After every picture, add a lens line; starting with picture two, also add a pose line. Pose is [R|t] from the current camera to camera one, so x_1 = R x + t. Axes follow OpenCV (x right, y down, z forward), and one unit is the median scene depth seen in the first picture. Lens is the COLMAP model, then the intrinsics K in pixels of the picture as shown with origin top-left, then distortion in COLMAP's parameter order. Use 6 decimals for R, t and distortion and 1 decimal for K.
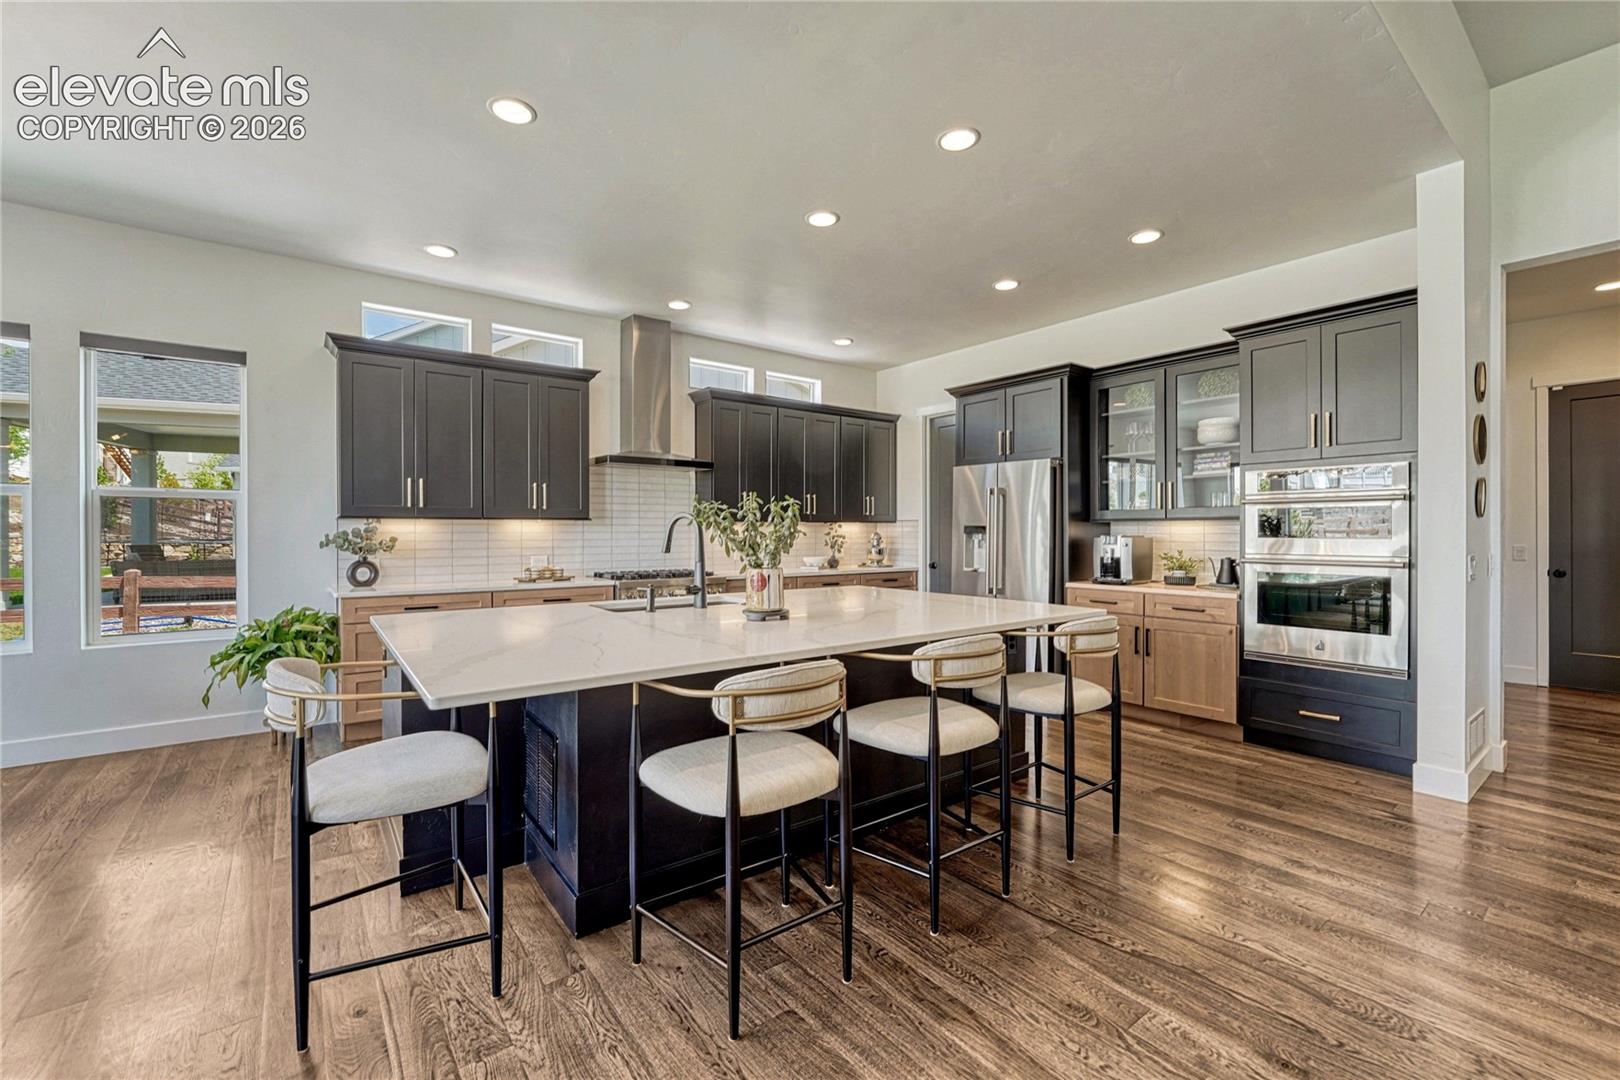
lens RADIAL K [[670.8, 0, 817.0], [0, 670.8, 537.9], [0, 0, 1]] dist [-0.014567, 0.002625]
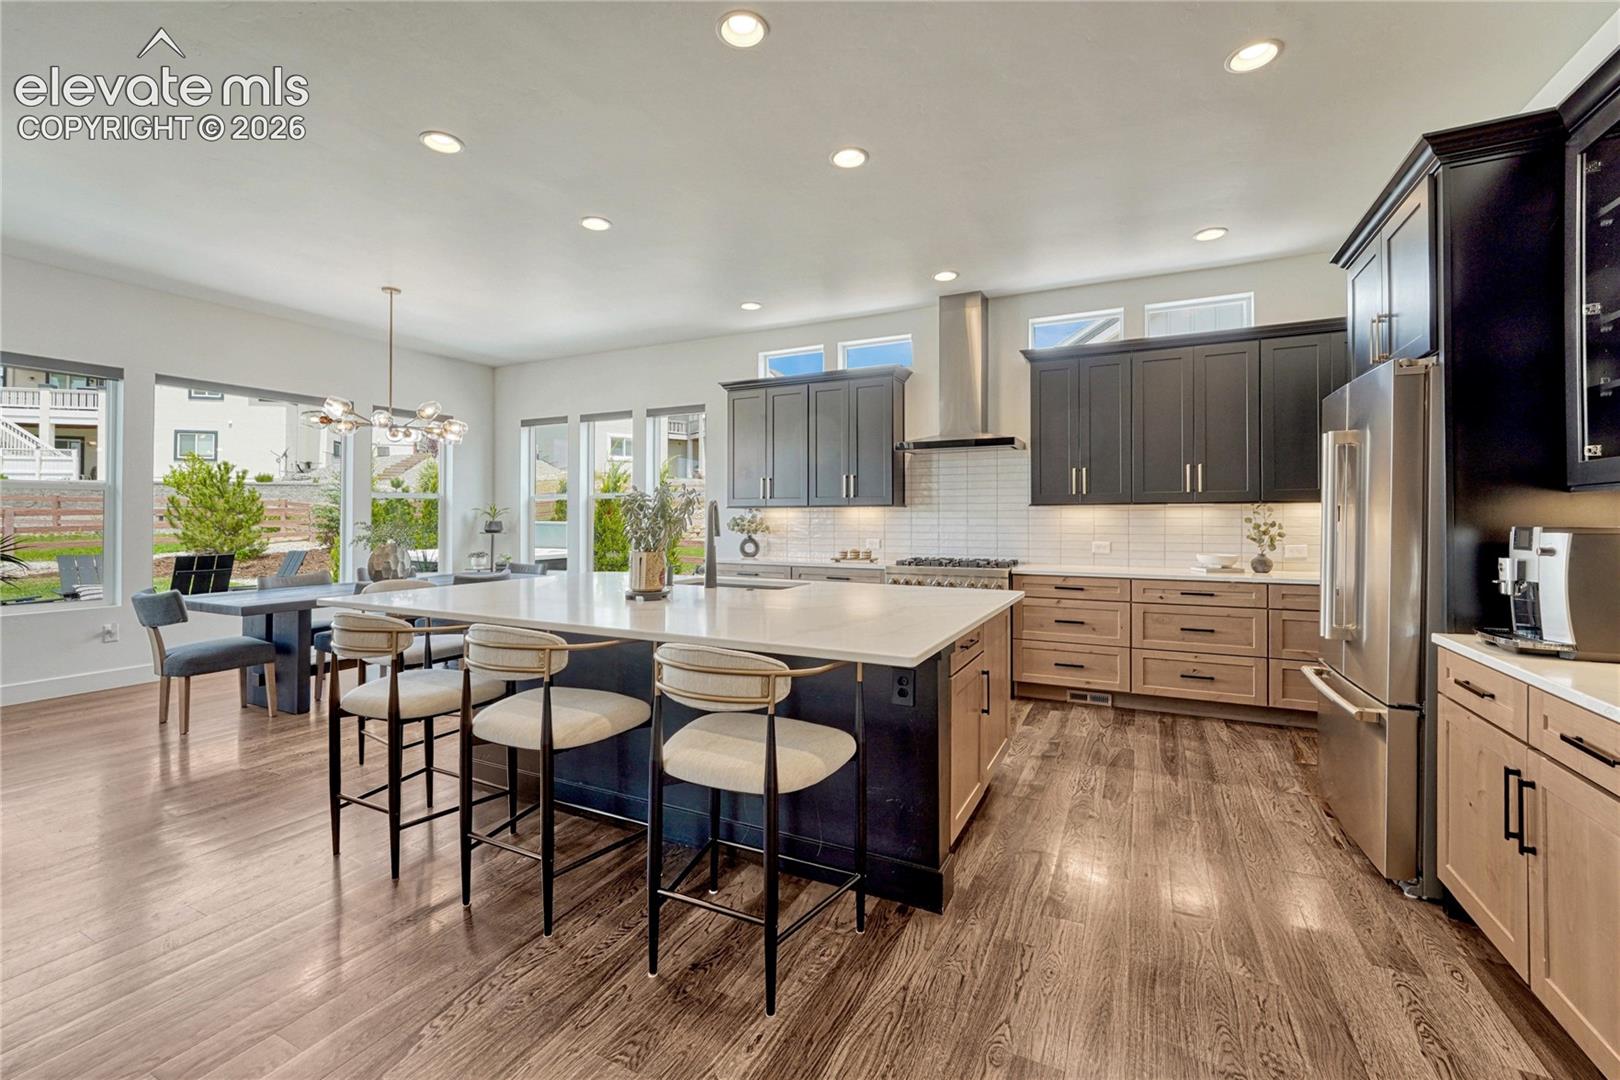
lens RADIAL K [[670.8, 0, 807.5], [0, 670.8, 514.8], [0, 0, 1]] dist [-0.014567, 0.002625]
pose [[0.442322, -0.004462, -0.896845, 0.523934], [-0.008313, 0.999924, -0.009074, -0.002923], [0.896818, 0.011470, 0.442251, 0.393673]]
